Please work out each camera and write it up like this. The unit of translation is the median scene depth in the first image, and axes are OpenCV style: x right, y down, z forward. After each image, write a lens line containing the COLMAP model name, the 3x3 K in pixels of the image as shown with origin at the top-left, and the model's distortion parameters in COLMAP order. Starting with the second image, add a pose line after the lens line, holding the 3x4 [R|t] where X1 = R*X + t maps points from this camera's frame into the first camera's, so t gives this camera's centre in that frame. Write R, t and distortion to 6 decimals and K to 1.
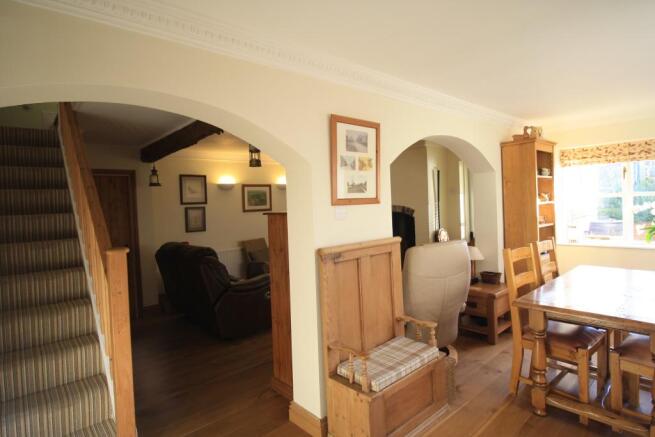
lens RADIAL K [[348.6, 0, 328.8], [0, 348.6, 218.7], [0, 0, 1]] dist [-0.001398, 0.000211]
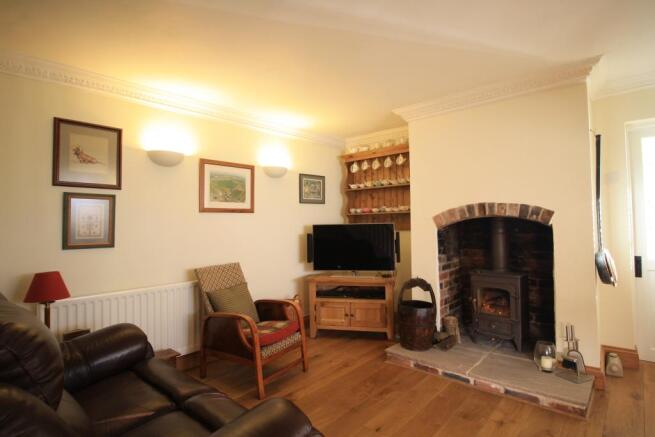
lens RADIAL K [[348.6, 0, 328.9], [0, 348.6, 214.4], [0, 0, 1]] dist [-0.001398, 0.000211]
pose [[0.992720, 0.025071, 0.117809, -0.119425], [-0.016093, 0.996936, -0.076546, 0.020546], [-0.119367, 0.074093, 0.990082, 0.477141]]
